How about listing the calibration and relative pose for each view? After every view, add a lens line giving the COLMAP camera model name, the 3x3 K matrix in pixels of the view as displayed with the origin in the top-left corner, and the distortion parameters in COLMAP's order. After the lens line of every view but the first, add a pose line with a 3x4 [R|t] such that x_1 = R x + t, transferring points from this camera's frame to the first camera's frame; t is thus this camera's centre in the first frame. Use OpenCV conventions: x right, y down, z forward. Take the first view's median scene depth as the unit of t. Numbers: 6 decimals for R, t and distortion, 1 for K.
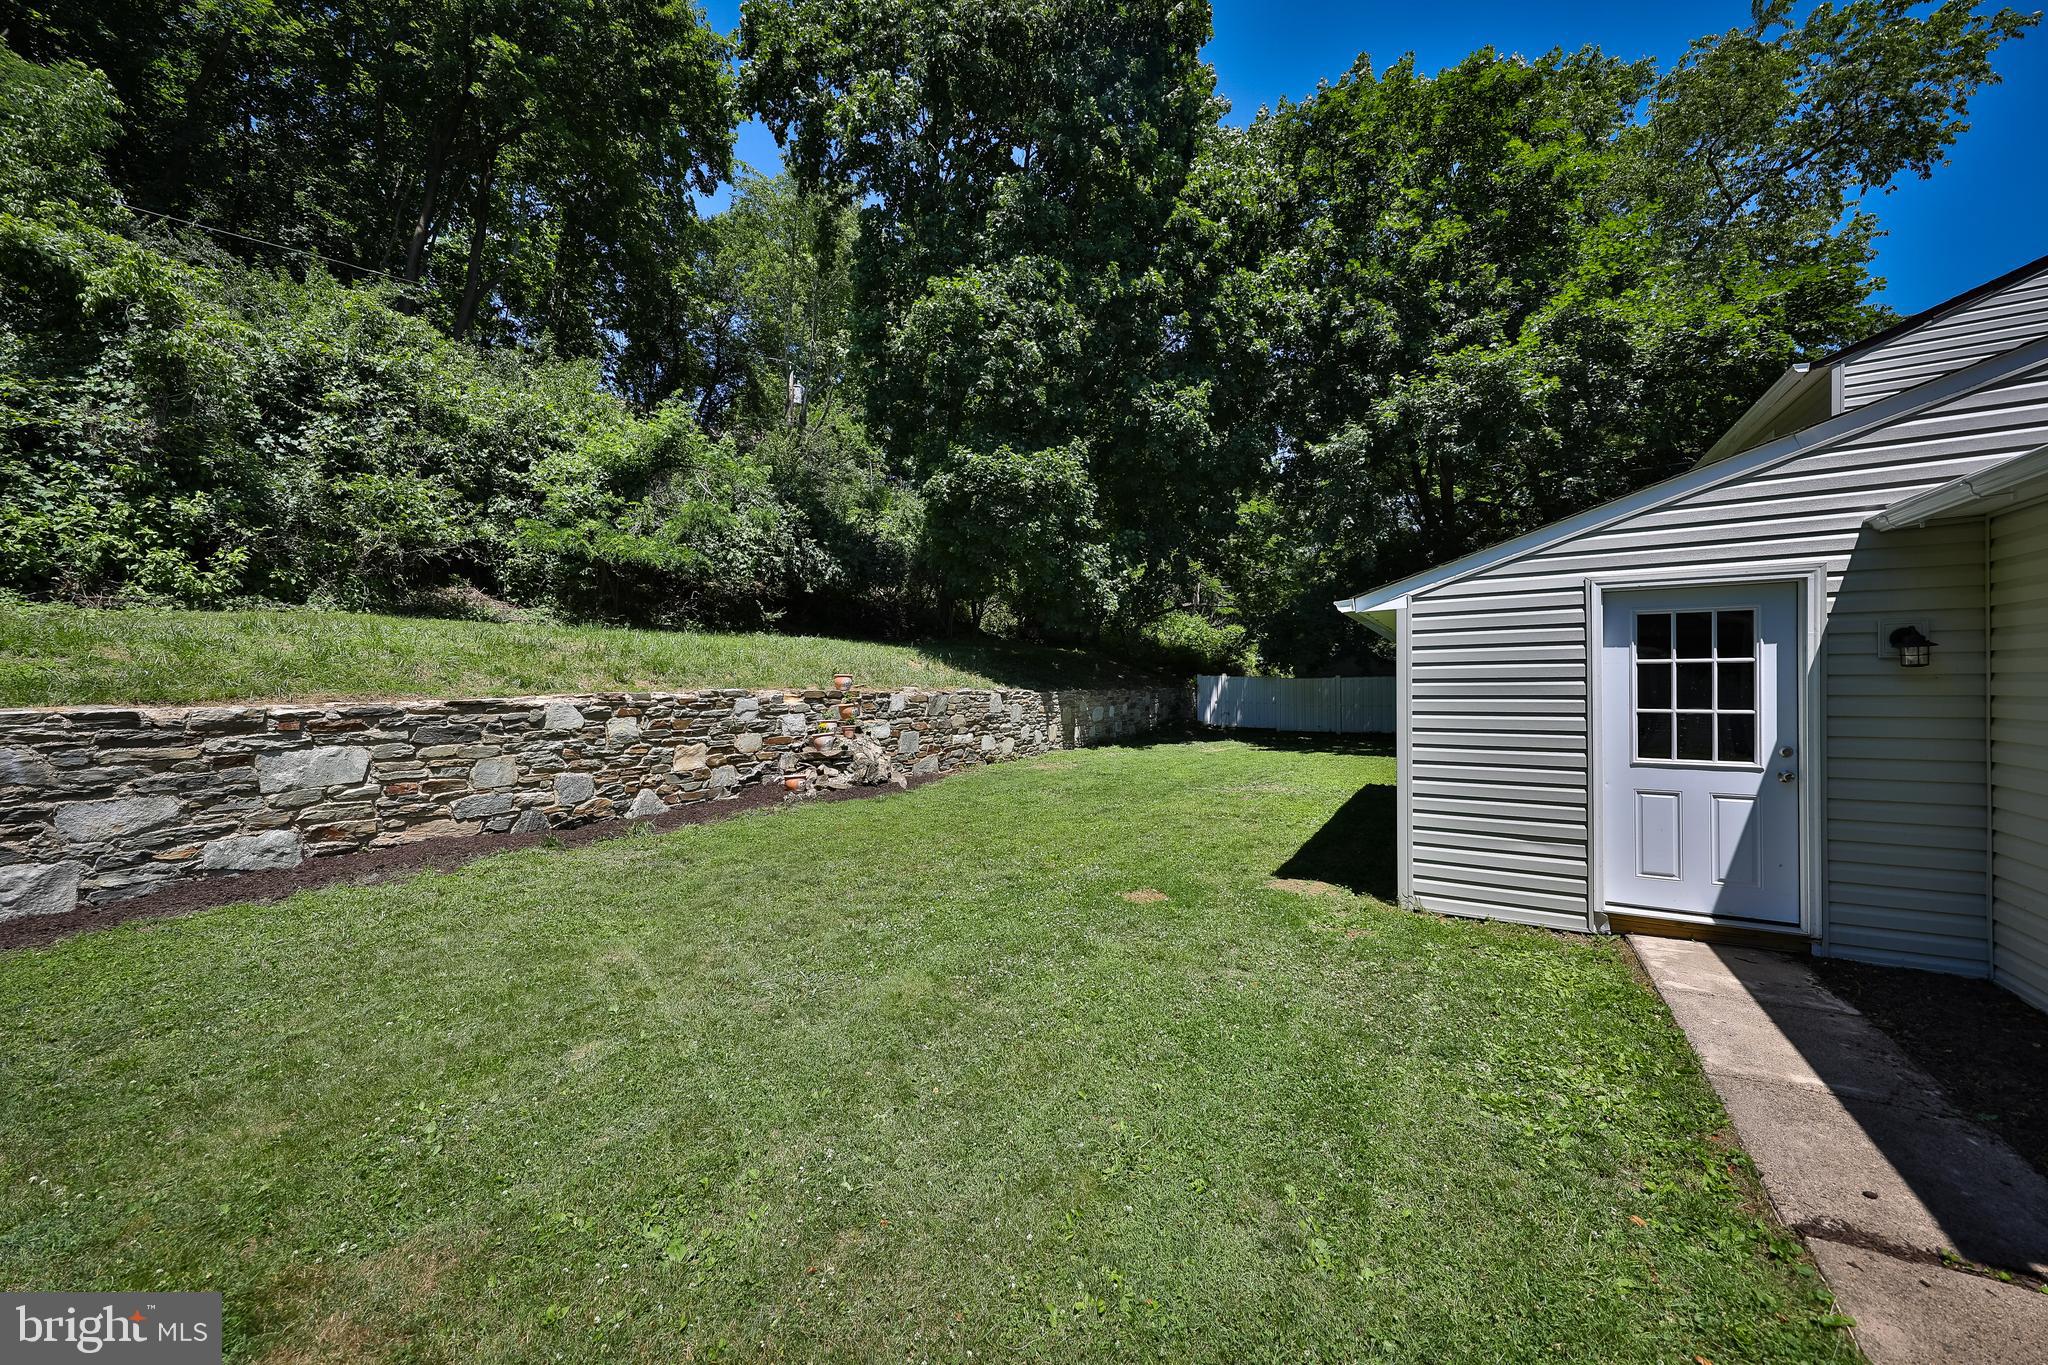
lens RADIAL K [[736.2, 0, 1024.4], [0, 736.2, 679.7], [0, 0, 1]] dist [0.005810, -0.003819]
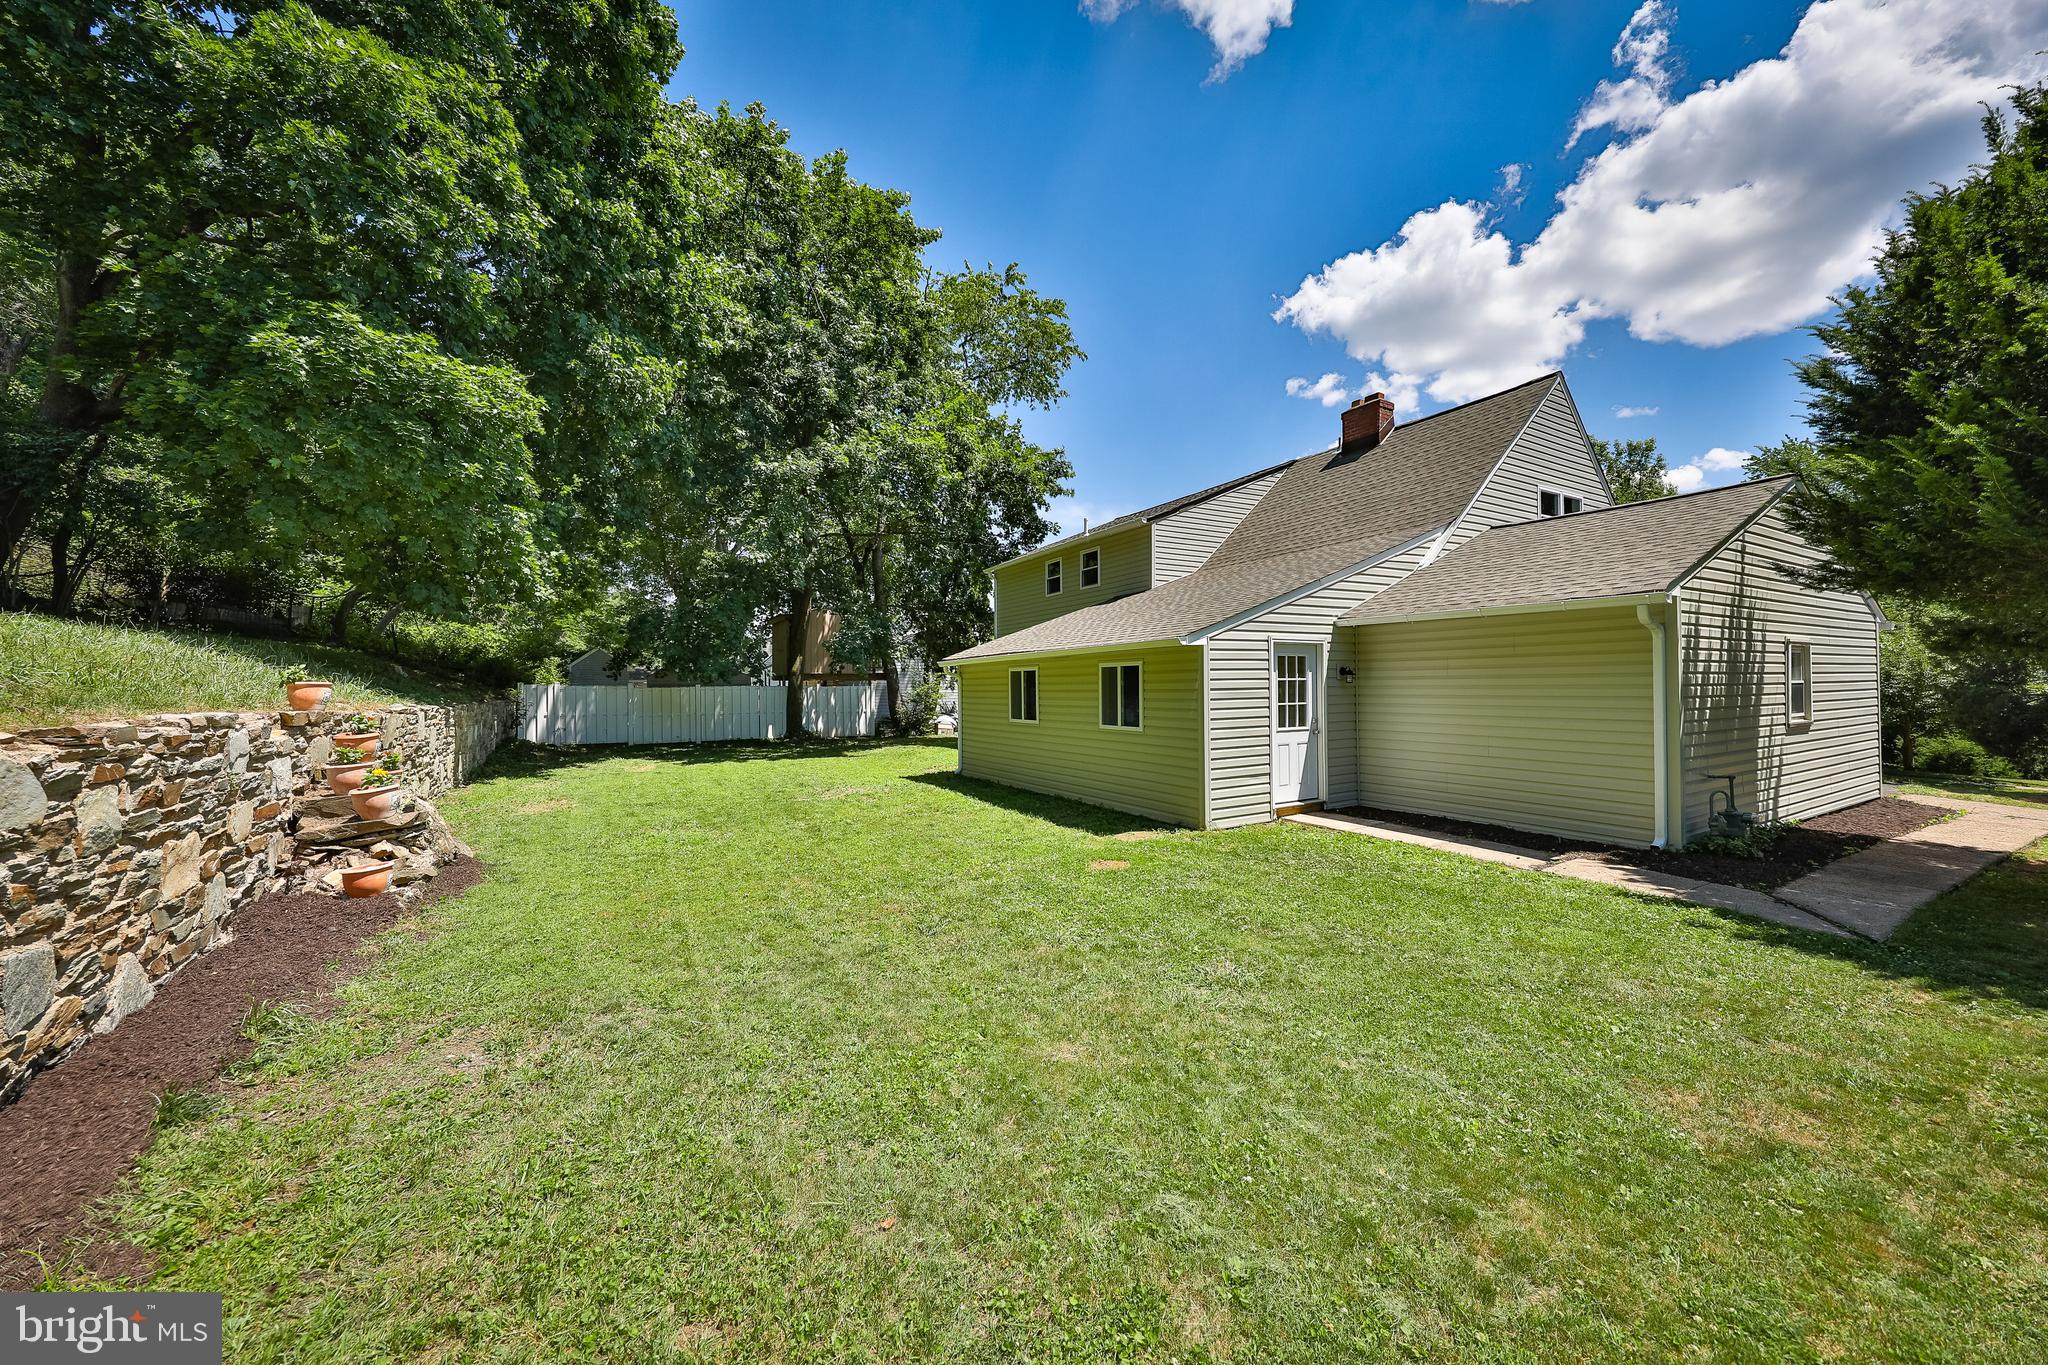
lens RADIAL K [[736.2, 0, 1036.9], [0, 736.2, 681.6], [0, 0, 1]] dist [0.005810, -0.003819]
pose [[0.451133, 0.006905, 0.892430, -1.108967], [0.000863, 0.999966, -0.008173, -0.002684], [-0.892456, 0.004457, 0.451112, 0.619333]]
